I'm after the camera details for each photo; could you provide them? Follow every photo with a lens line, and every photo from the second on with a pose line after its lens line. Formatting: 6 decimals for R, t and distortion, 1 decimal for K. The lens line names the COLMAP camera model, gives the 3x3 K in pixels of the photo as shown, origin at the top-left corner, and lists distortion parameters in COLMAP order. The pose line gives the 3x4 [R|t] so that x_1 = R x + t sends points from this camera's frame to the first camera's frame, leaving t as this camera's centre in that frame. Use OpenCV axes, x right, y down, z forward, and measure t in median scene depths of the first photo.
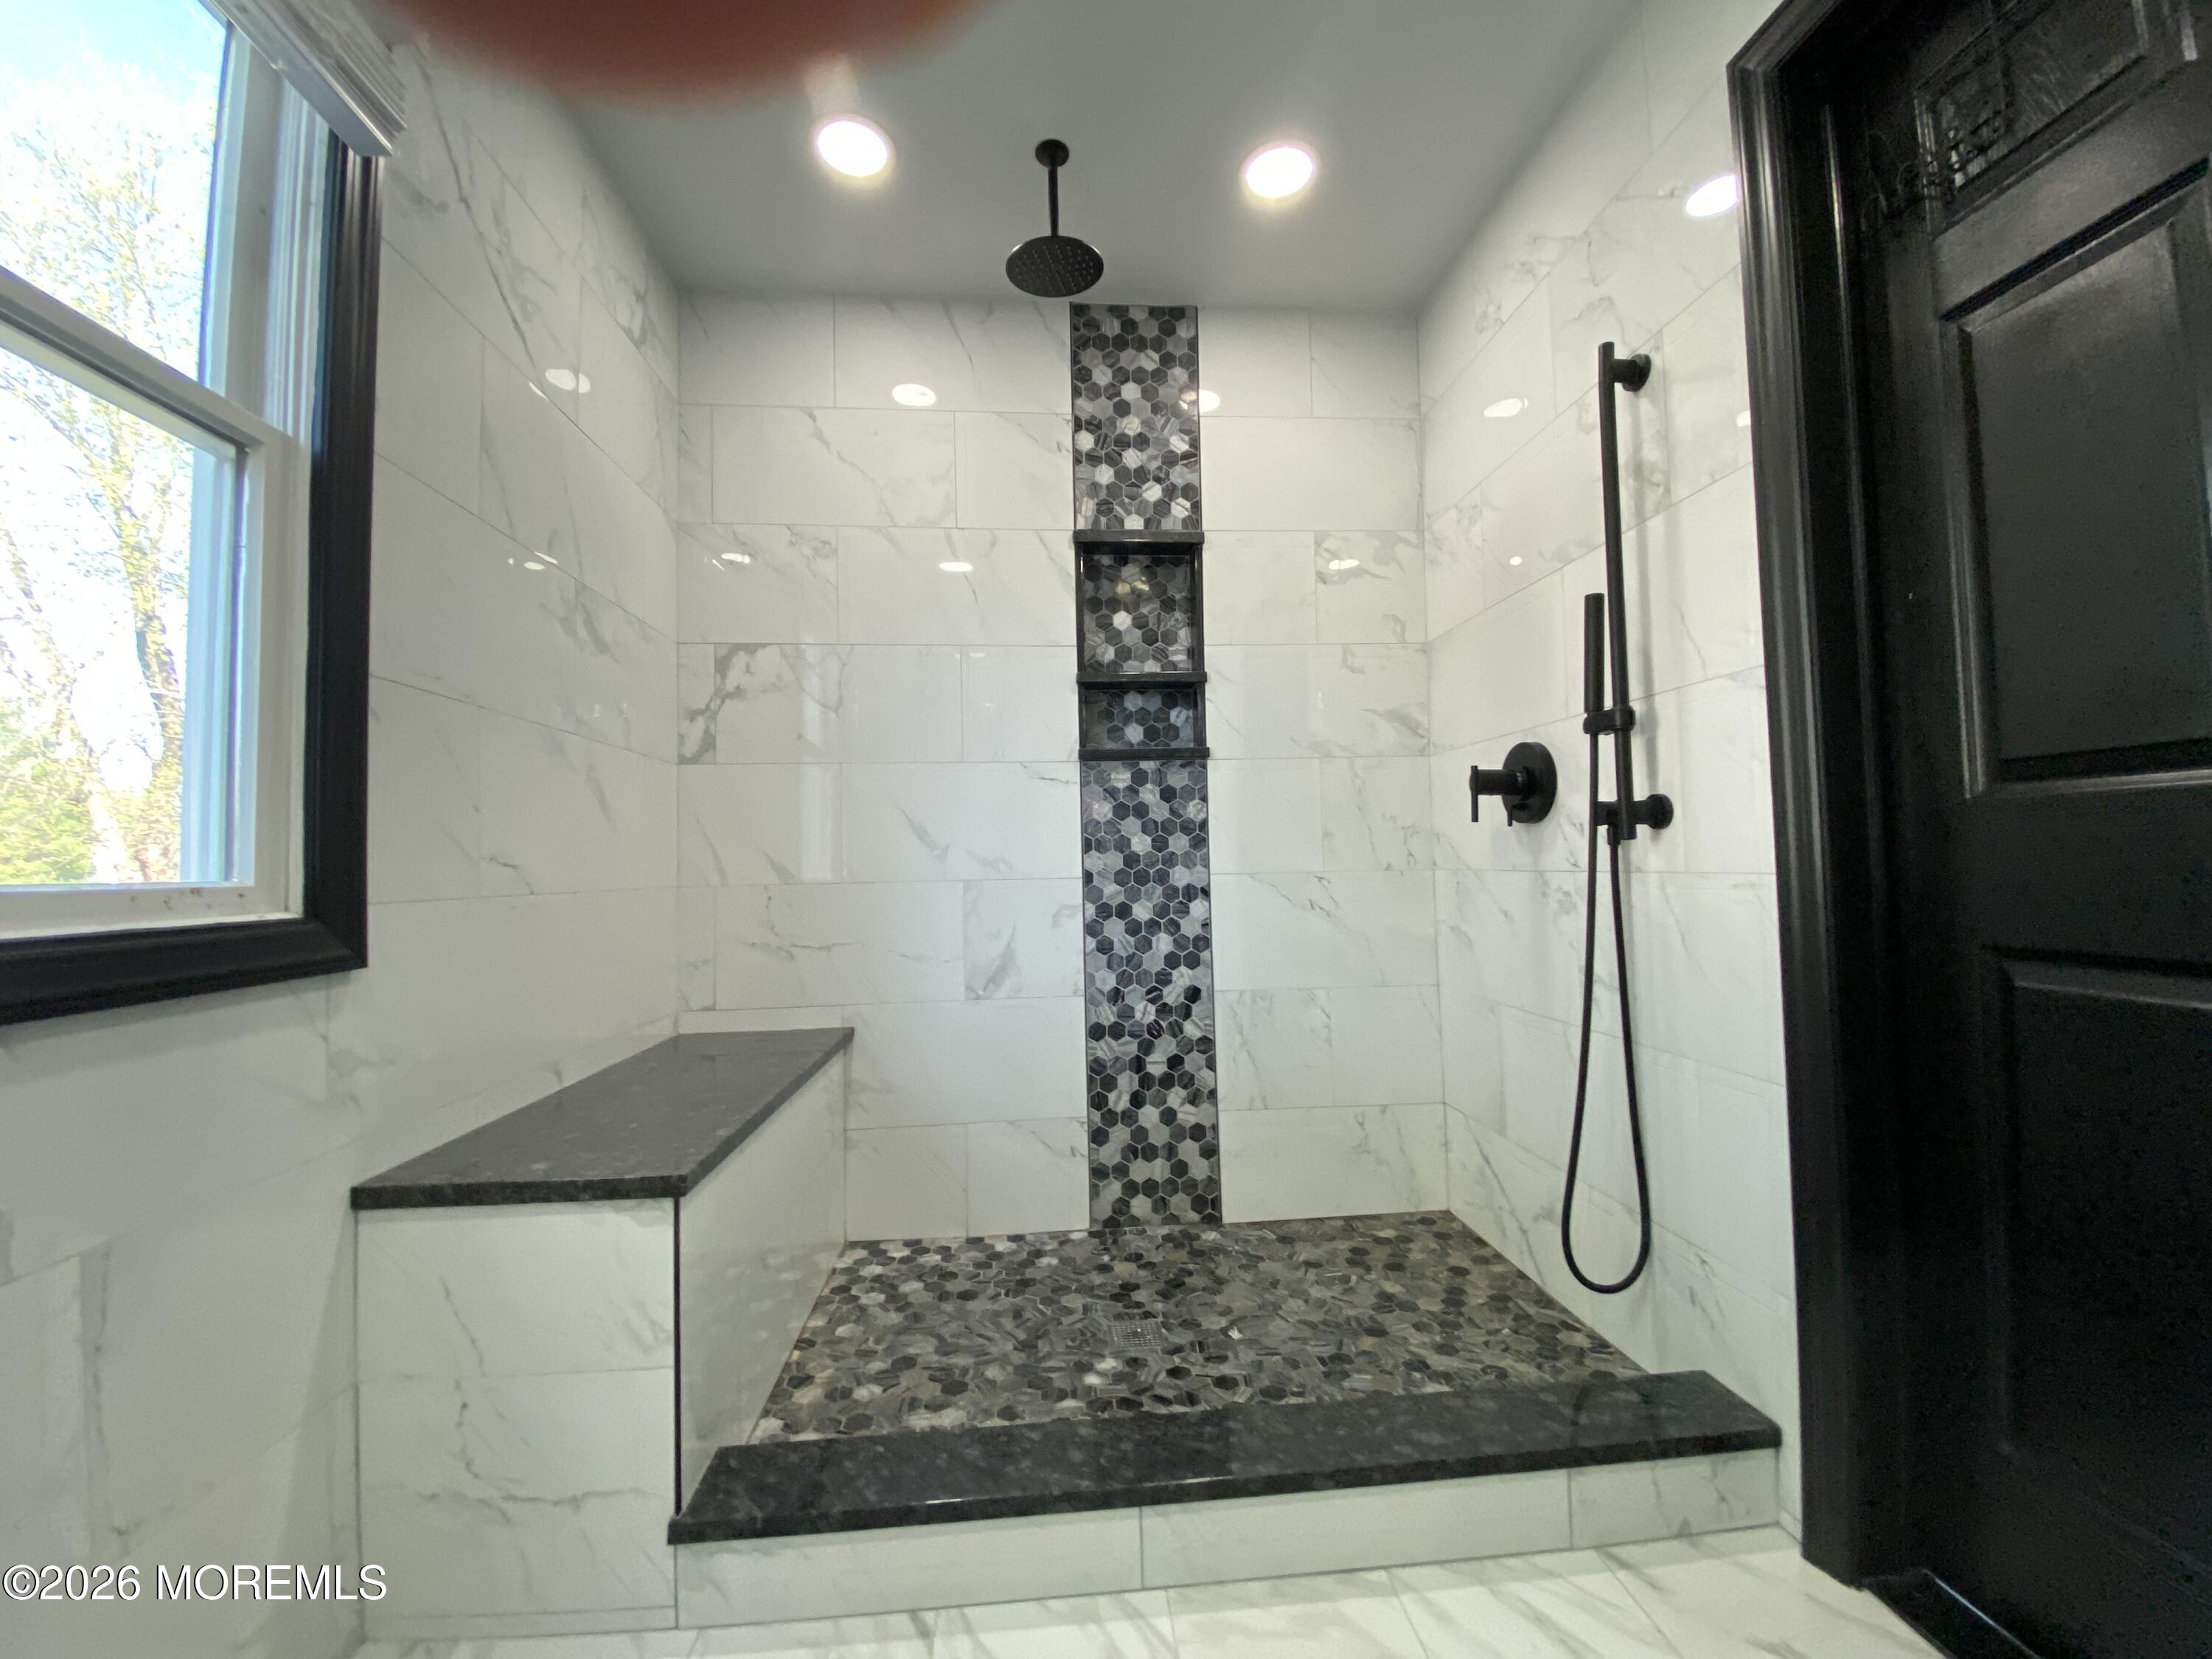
lens RADIAL K [[882.4, 0, 1117.9], [0, 882.4, 827.2], [0, 0, 1]] dist [0.006517, -0.008526]
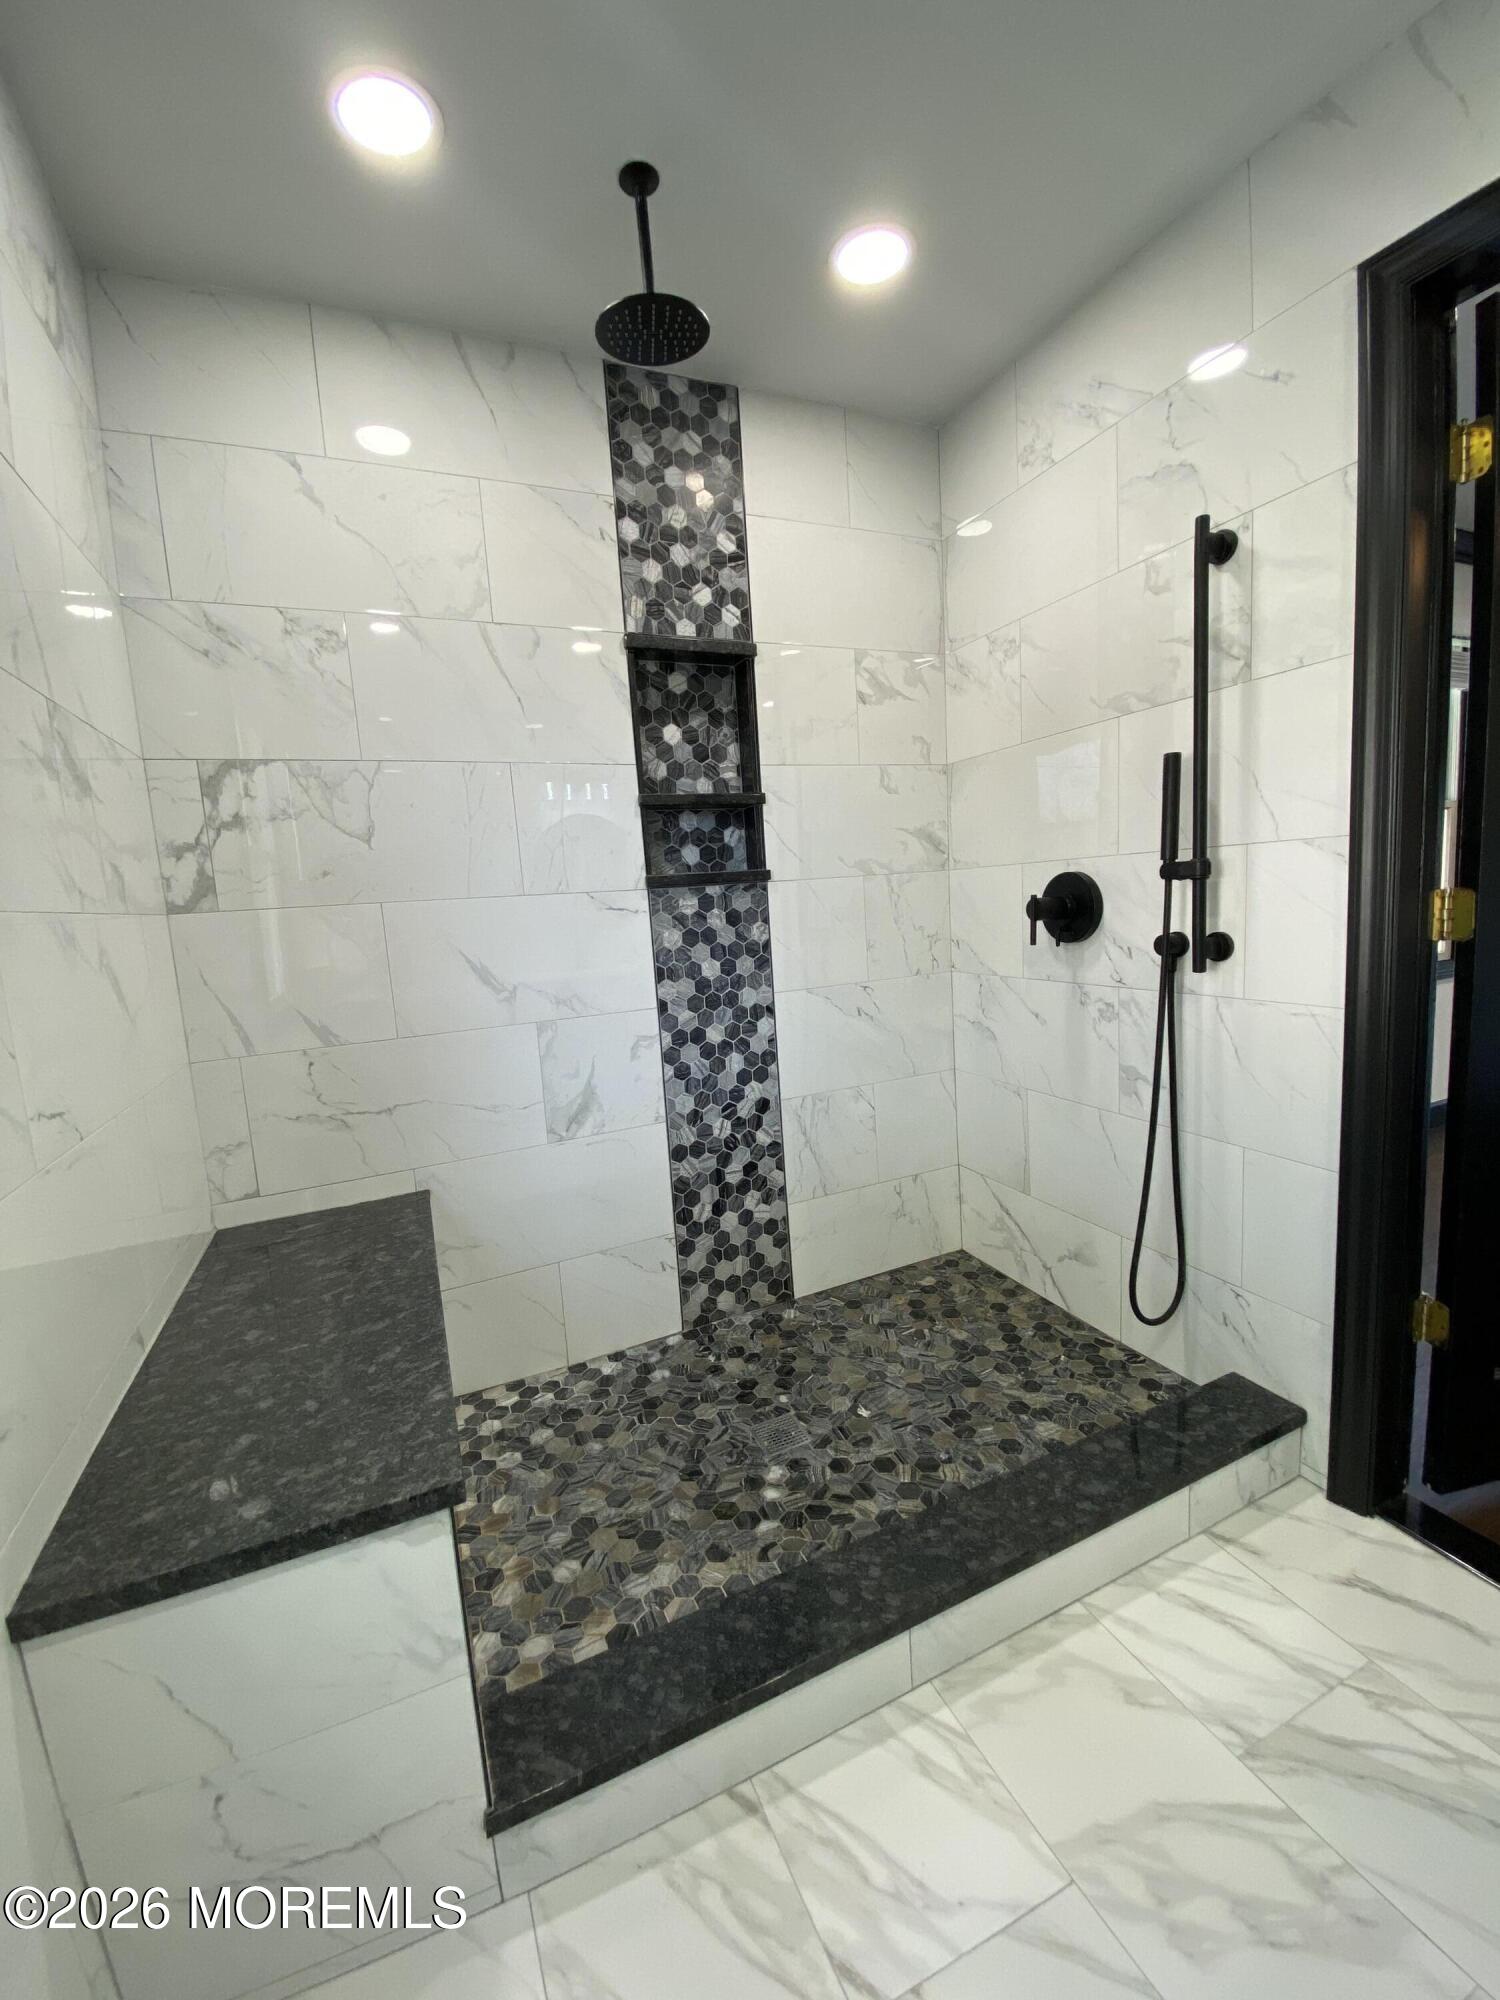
lens RADIAL K [[797.9, 0, 761.8], [0, 797.9, 997.4], [0, 0, 1]] dist [0.006517, -0.008526]
pose [[0.944141, -0.079403, 0.319833, -0.224300], [0.028638, 0.986635, 0.160407, -0.098085], [-0.328295, -0.142288, 0.933797, 0.128458]]
